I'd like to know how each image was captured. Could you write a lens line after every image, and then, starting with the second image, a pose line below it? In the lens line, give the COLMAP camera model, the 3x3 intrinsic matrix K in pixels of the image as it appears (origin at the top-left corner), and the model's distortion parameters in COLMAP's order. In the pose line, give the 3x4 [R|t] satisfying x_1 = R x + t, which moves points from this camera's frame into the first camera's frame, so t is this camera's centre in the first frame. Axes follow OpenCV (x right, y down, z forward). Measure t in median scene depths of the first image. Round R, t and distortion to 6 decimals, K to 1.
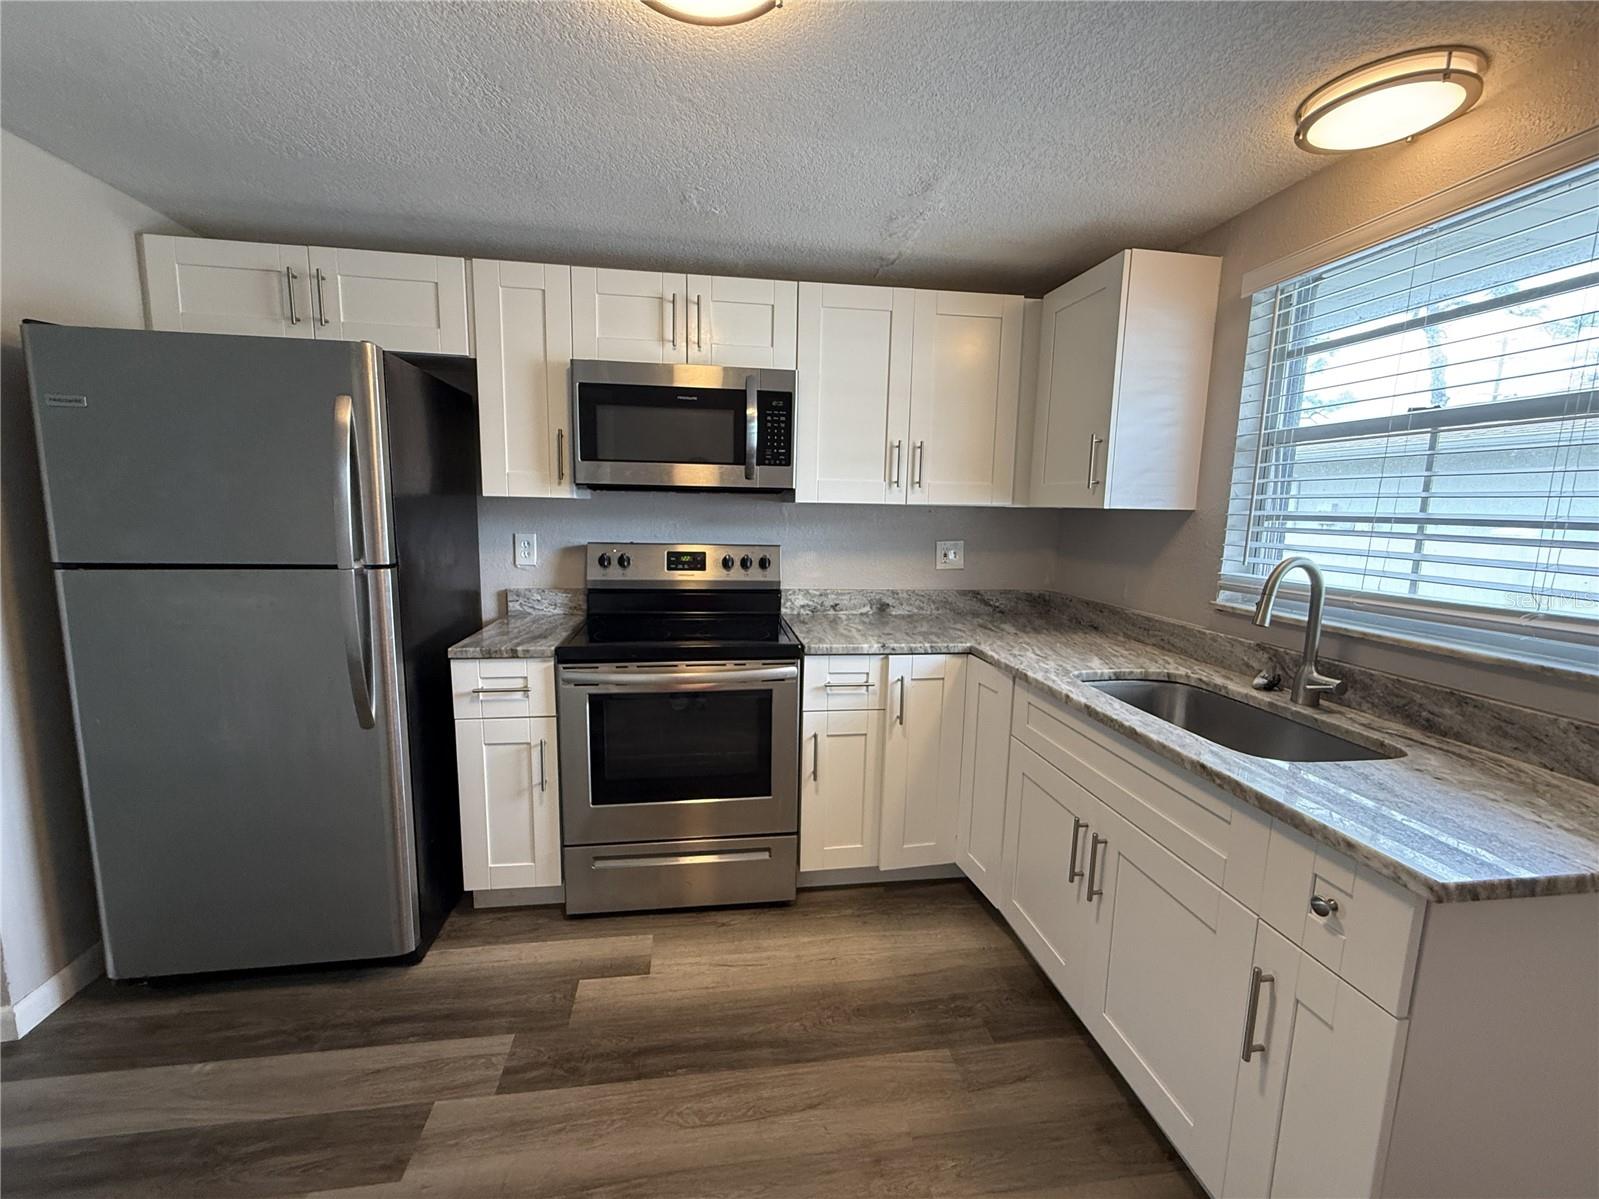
lens RADIAL K [[667.5, 0, 795.1], [0, 667.5, 598.2], [0, 0, 1]] dist [-0.000267, 0.000054]
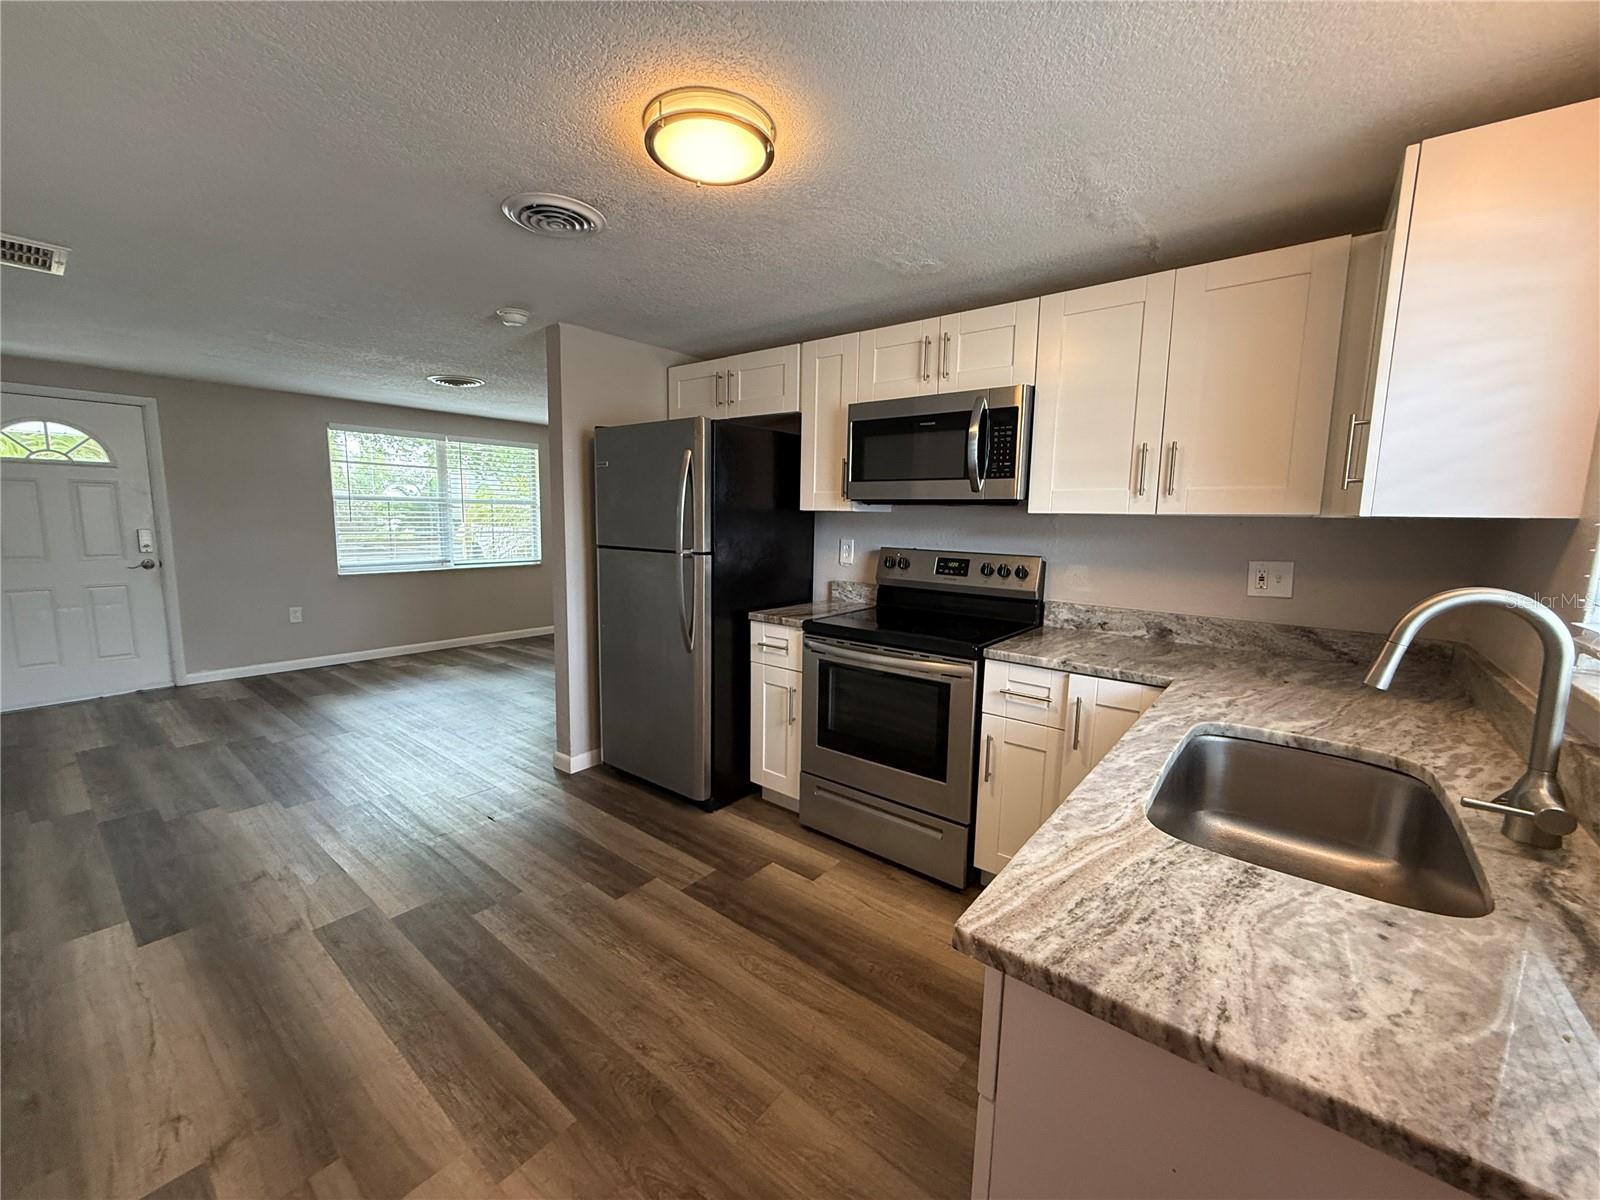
lens RADIAL K [[639.9, 0, 794.0], [0, 639.9, 600.1], [0, 0, 1]] dist [0.000577, 0.000345]
pose [[0.675186, 0.090784, -0.732040, 0.542237], [-0.105650, 0.994068, 0.025835, 0.000612], [0.730043, 0.059896, 0.680772, 0.094774]]
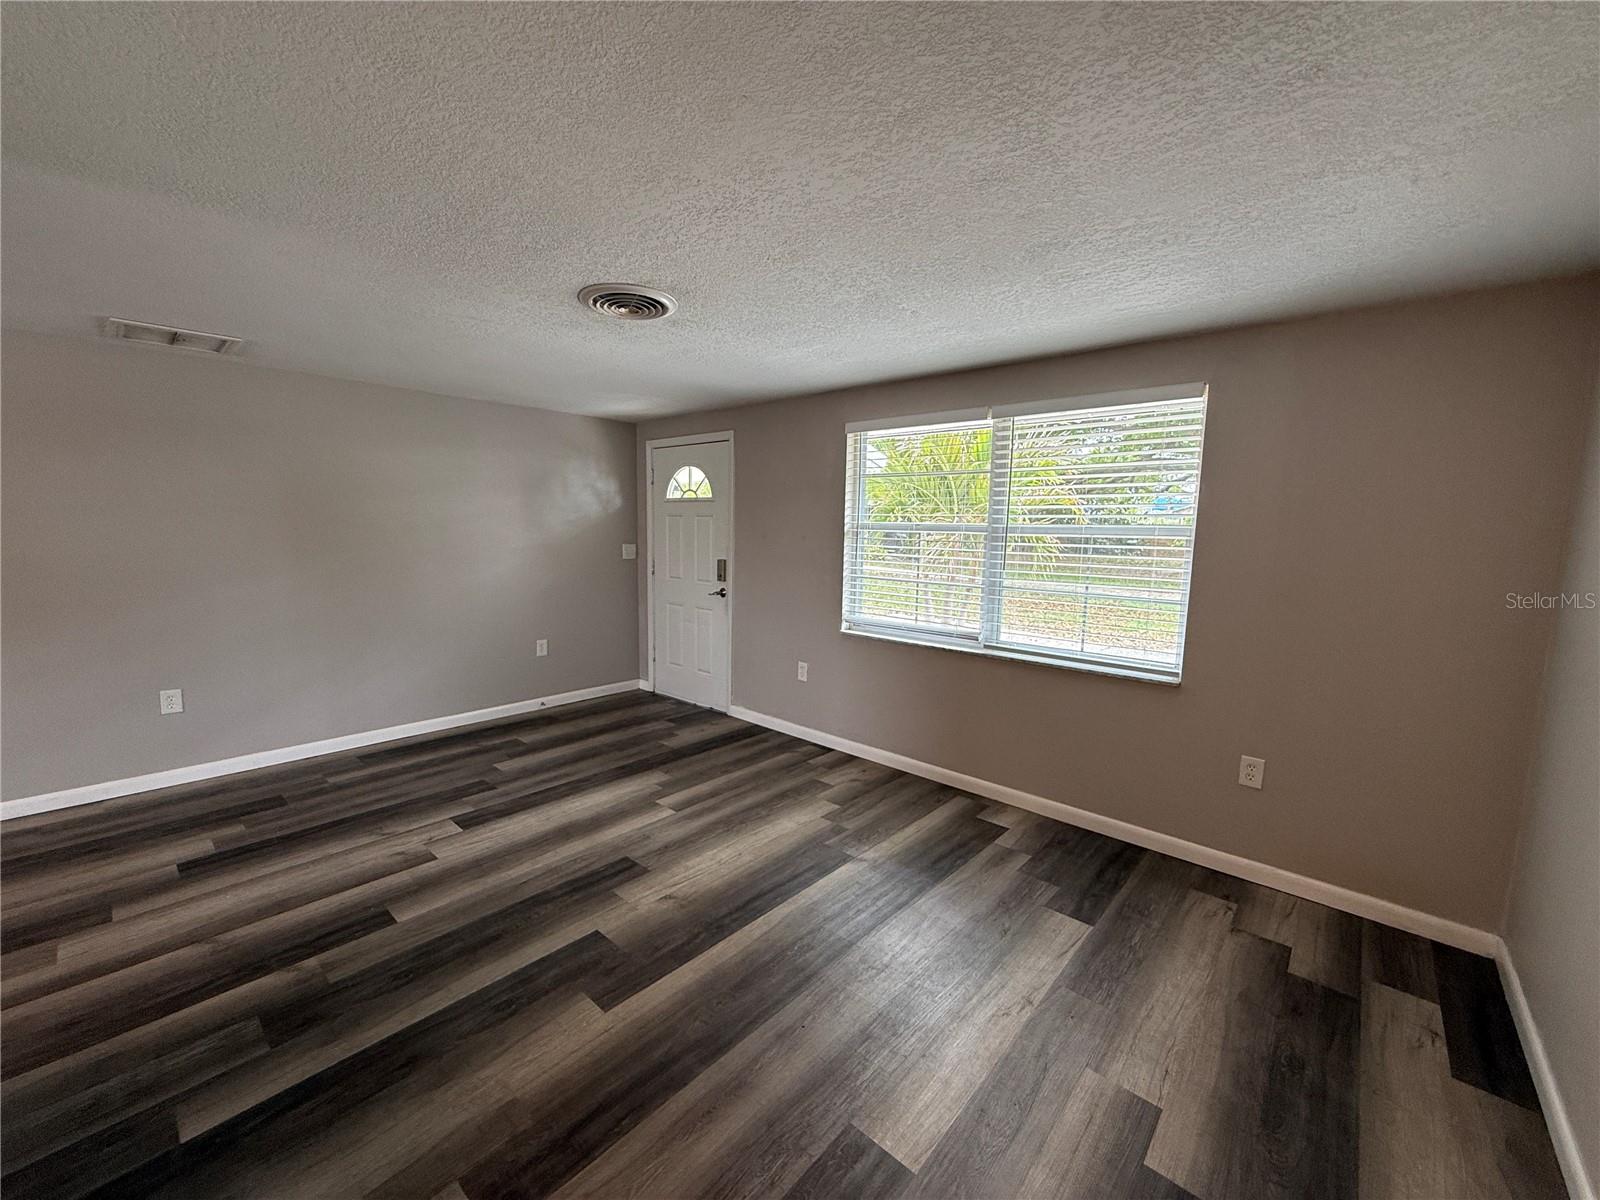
lens RADIAL K [[637.3, 0, 797.3], [0, 637.3, 599.7], [0, 0, 1]] dist [0.000210, 0.000393]
pose [[-0.769126, 0.039883, -0.637851, -1.255009], [-0.120657, 0.971041, 0.206206, -0.296976], [0.627604, 0.235560, -0.742041, 1.762695]]
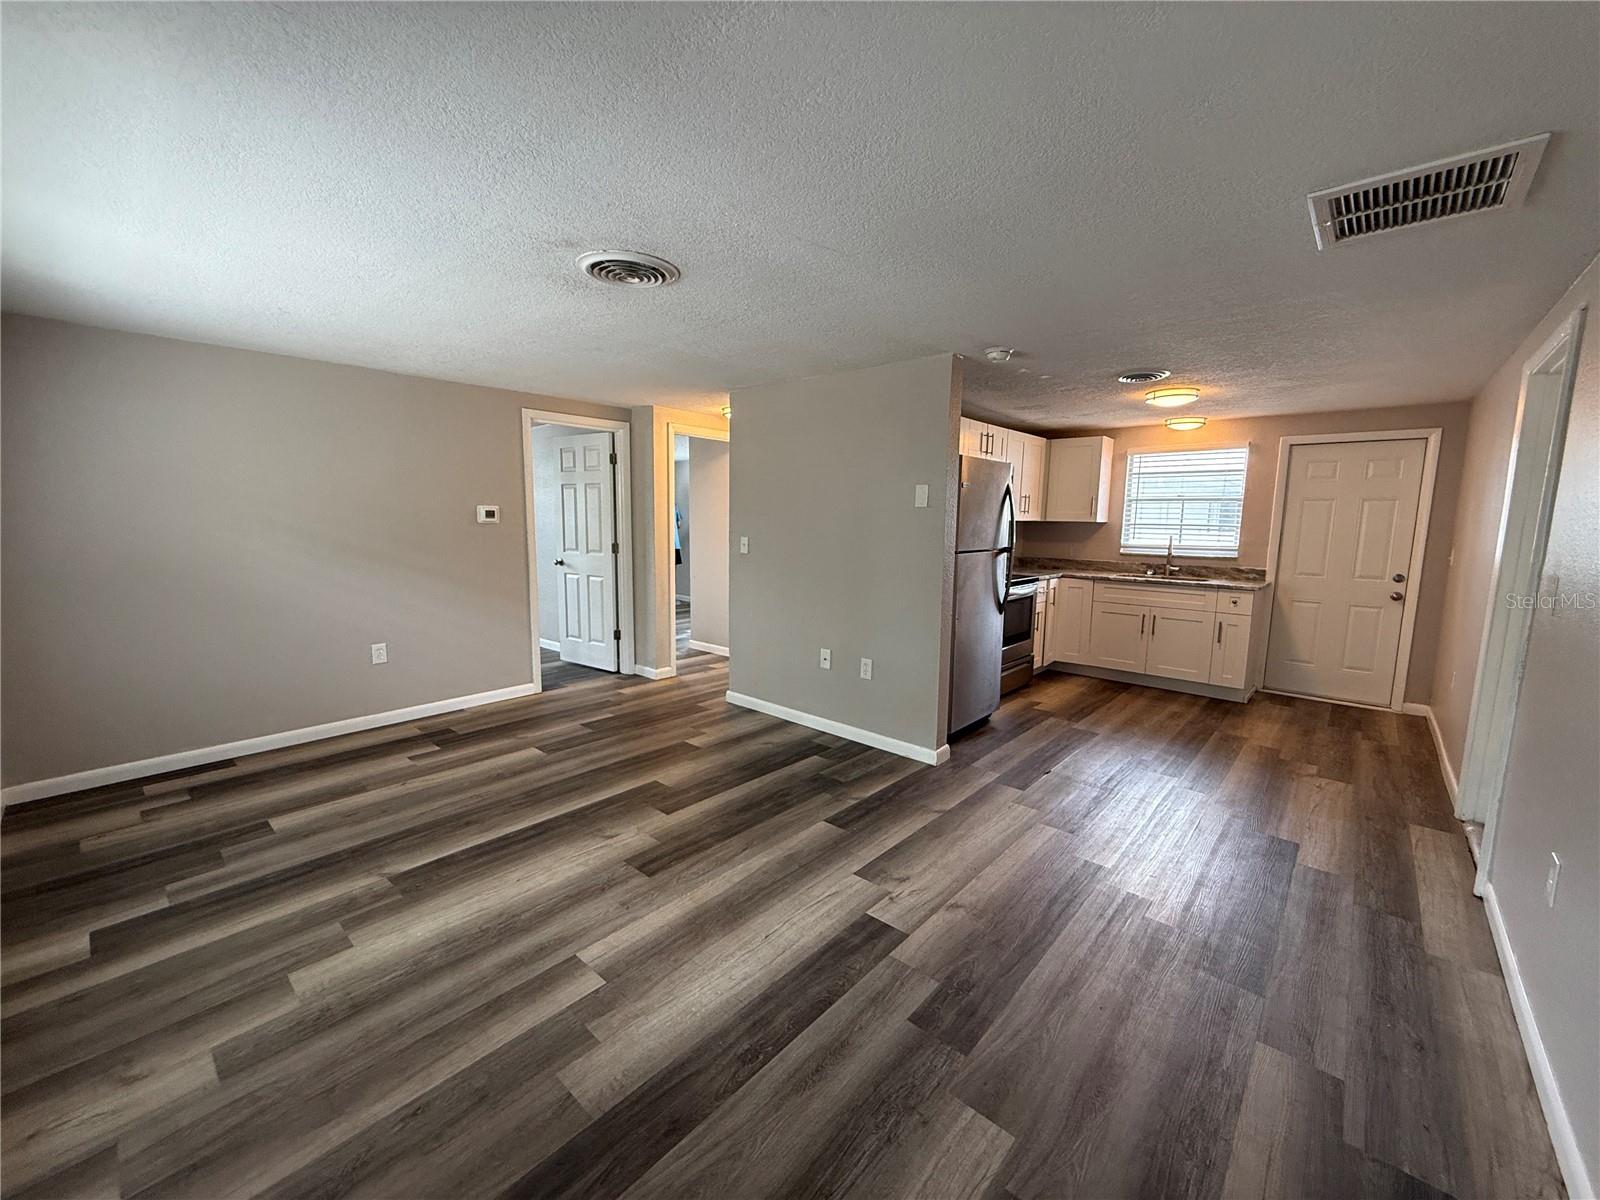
lens RADIAL K [[637.3, 0, 797.3], [0, 637.3, 599.7], [0, 0, 1]] dist [0.000210, 0.000393]
pose [[0.770020, -0.089844, 0.631662, -2.239178], [0.088247, 0.995518, 0.034019, -0.007261], [-0.631887, 0.029547, 0.774497, -0.303114]]
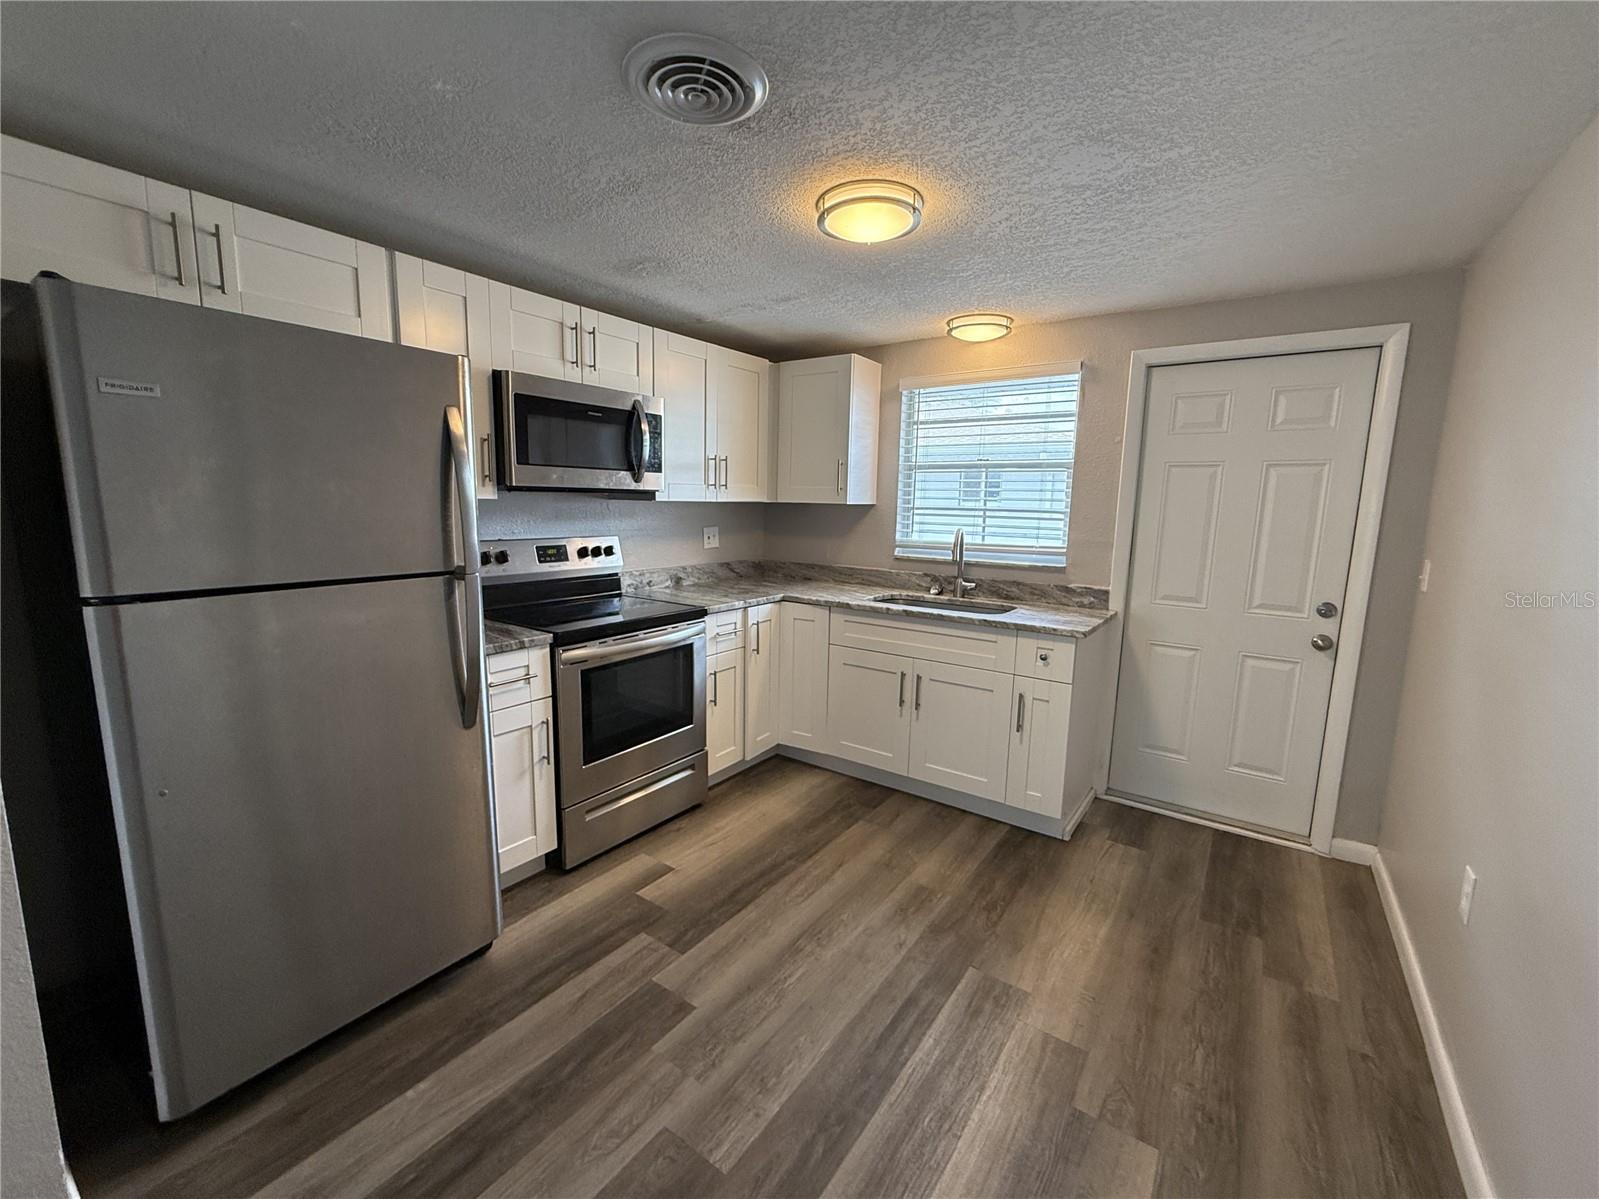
lens RADIAL K [[662.5, 0, 793.5], [0, 662.5, 599.0], [0, 0, 1]] dist [-0.000210, 0.000123]
pose [[0.693598, -0.114098, 0.711269, -0.819293], [0.093968, 0.993271, 0.067703, -0.021347], [-0.714207, 0.019878, 0.699652, -0.068260]]
